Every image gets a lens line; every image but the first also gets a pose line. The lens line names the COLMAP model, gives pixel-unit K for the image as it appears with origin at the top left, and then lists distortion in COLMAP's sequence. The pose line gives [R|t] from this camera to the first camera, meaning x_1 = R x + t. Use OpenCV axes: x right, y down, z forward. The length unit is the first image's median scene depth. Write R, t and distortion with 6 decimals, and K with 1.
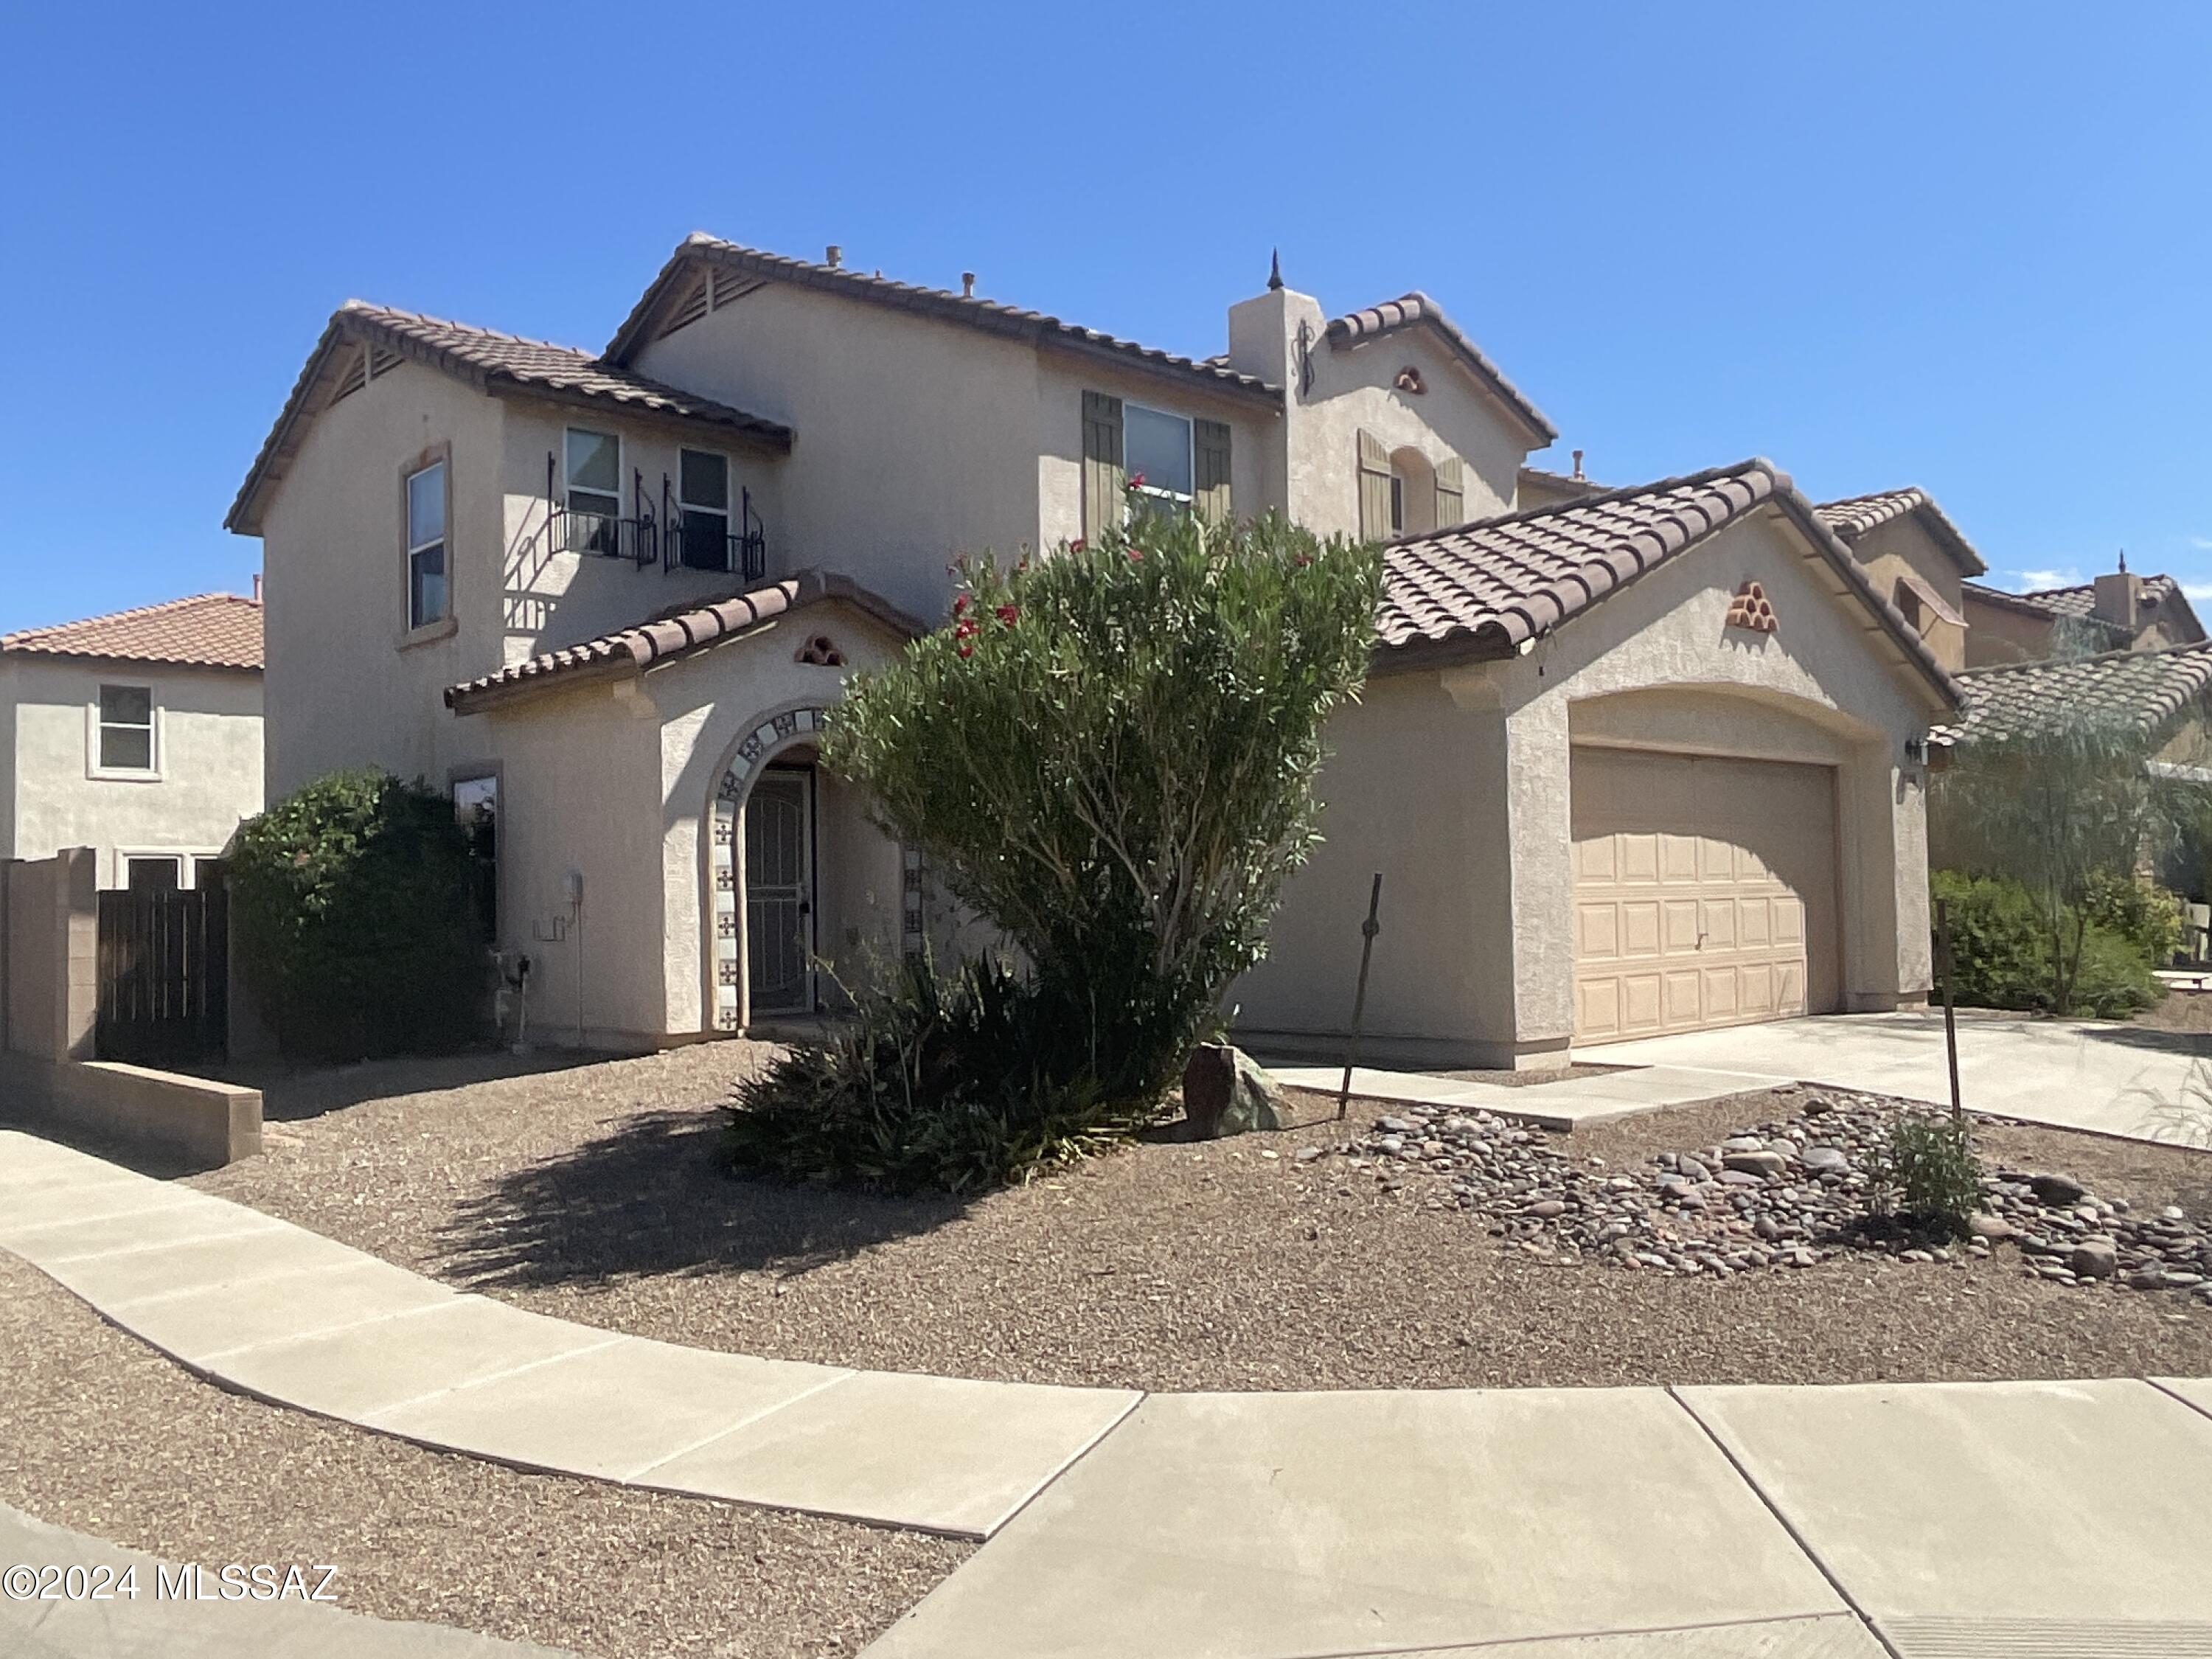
lens RADIAL K [[1670.8, 0, 1104.4], [0, 1670.8, 832.3], [0, 0, 1]] dist [-0.000041, 0.000007]
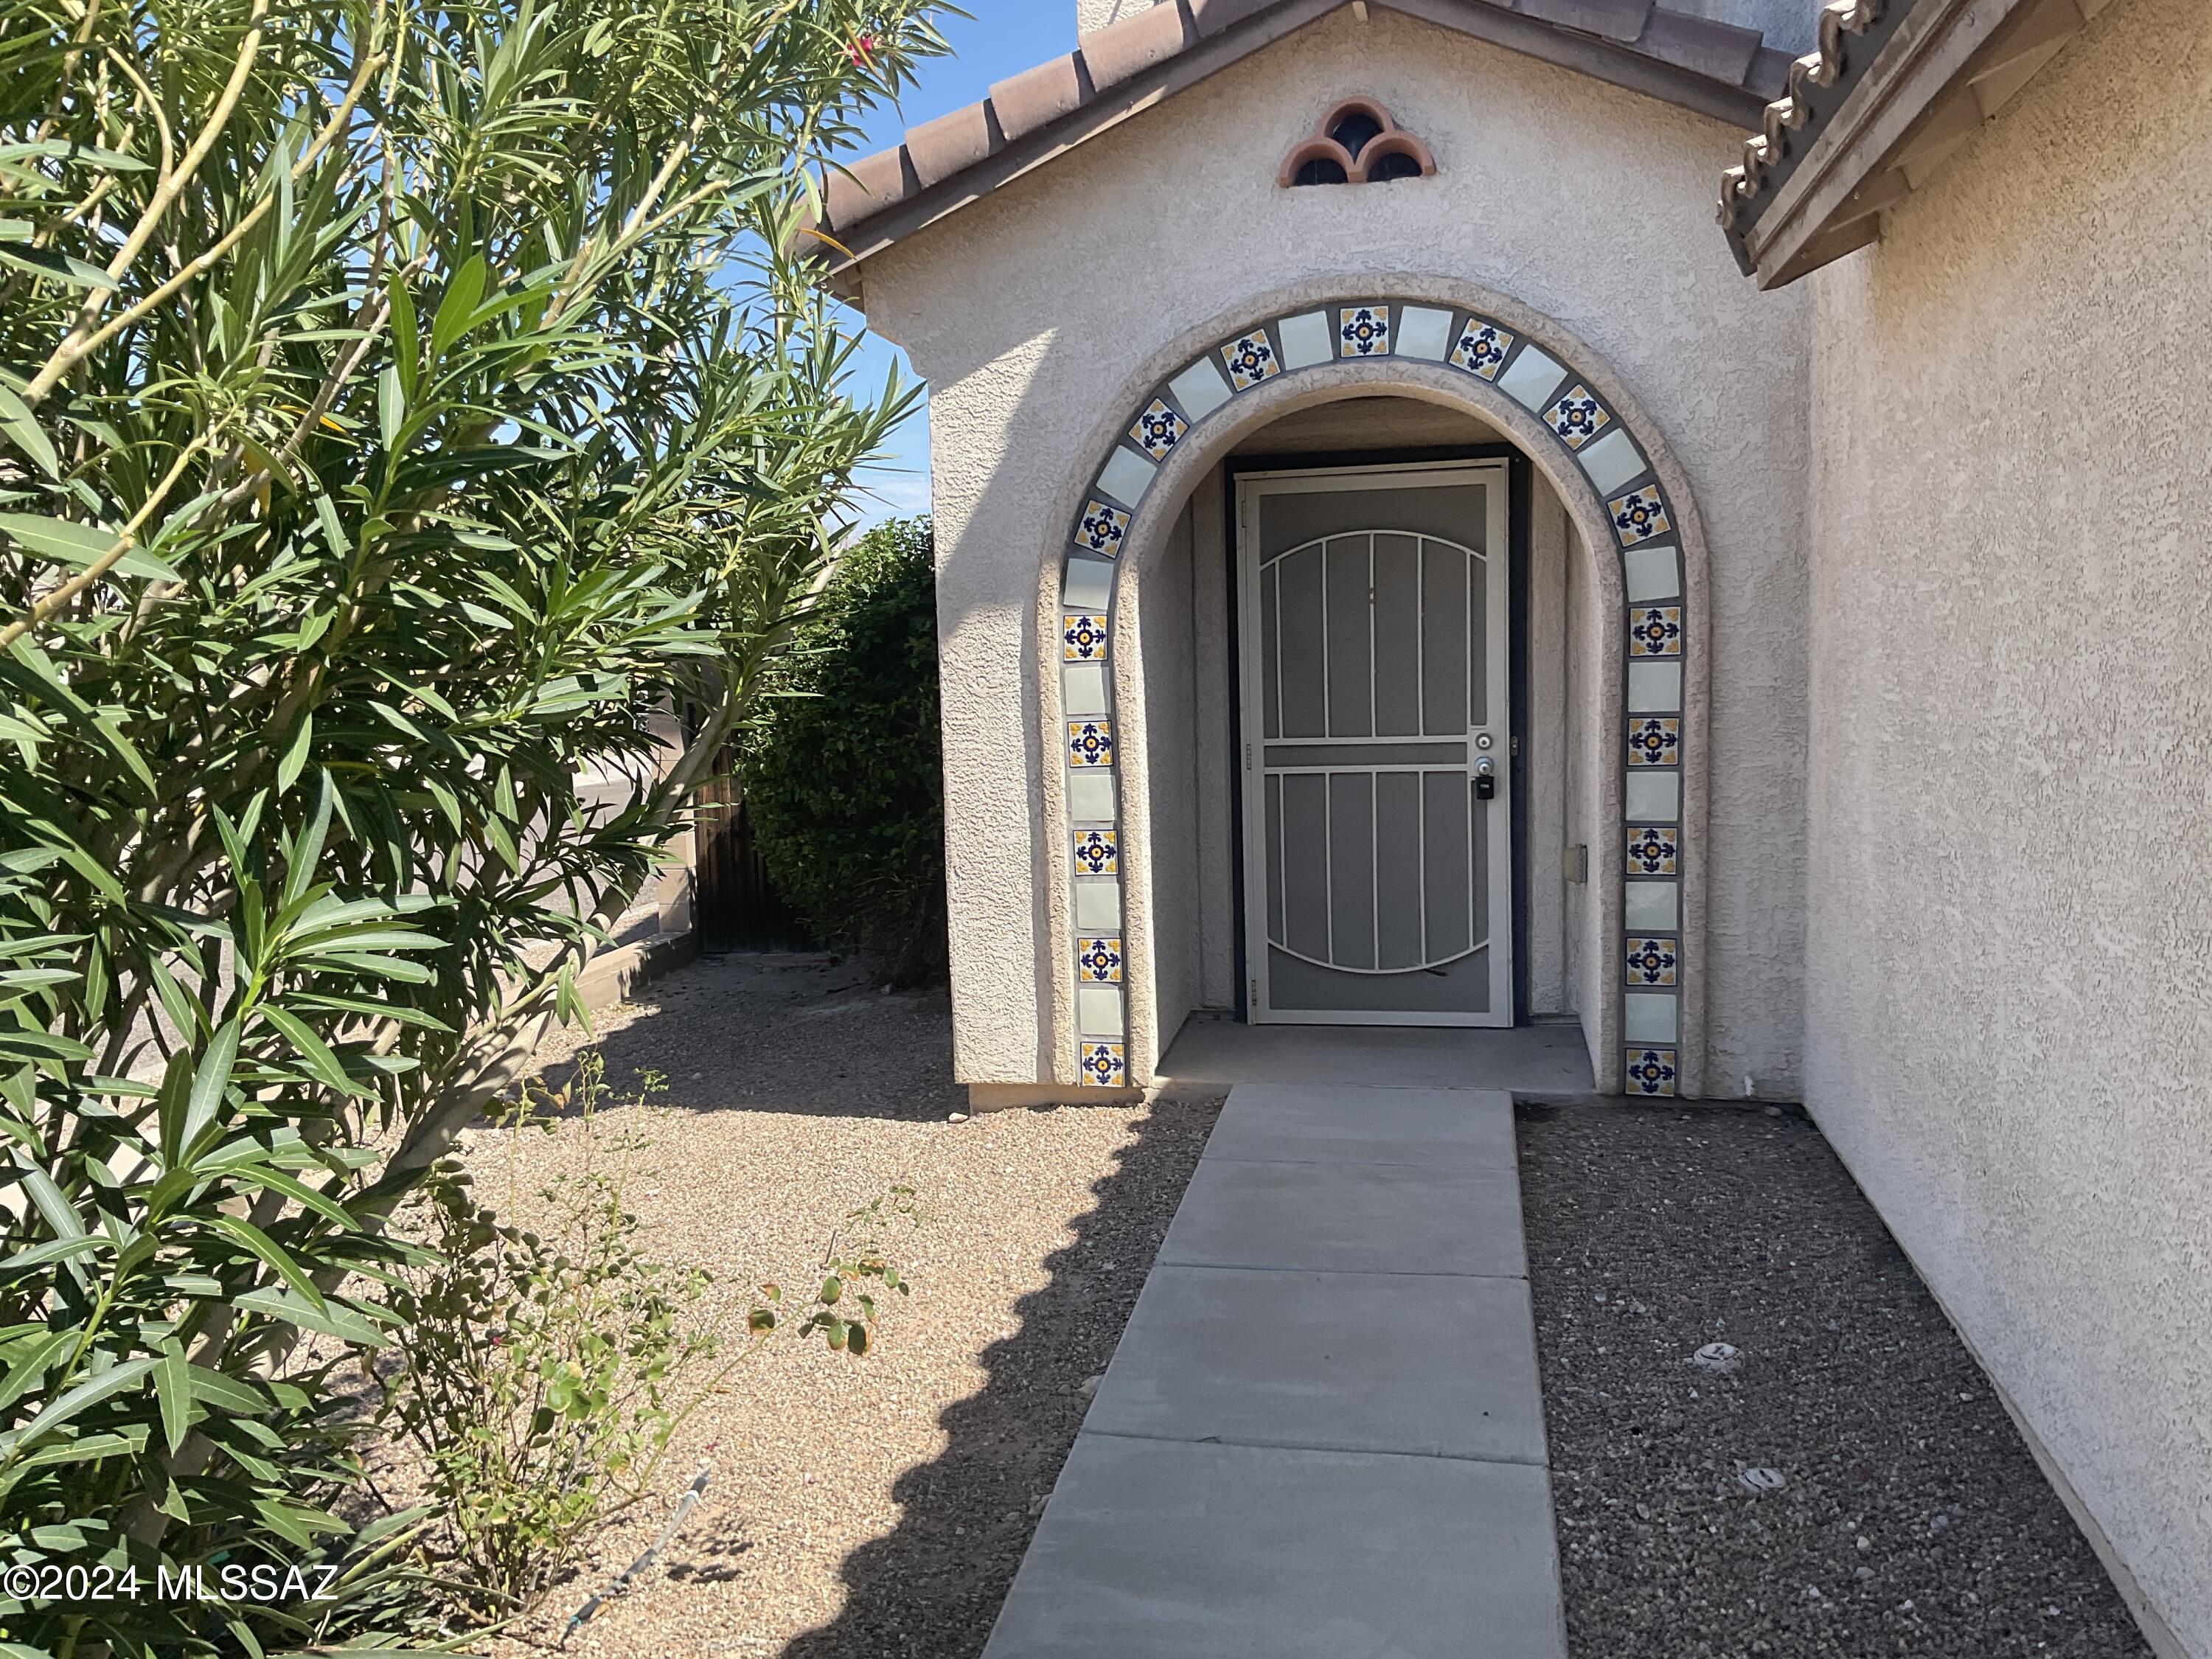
lens RADIAL K [[1855.8, 0, 1101.4], [0, 1855.8, 827.8], [0, 0, 1]] dist [0.012621, 0.003319]
pose [[0.556753, 0.097116, -0.824982, 0.171043], [0.051903, 0.987135, 0.151232, -0.022910], [0.829055, -0.127018, 0.544549, 0.736440]]
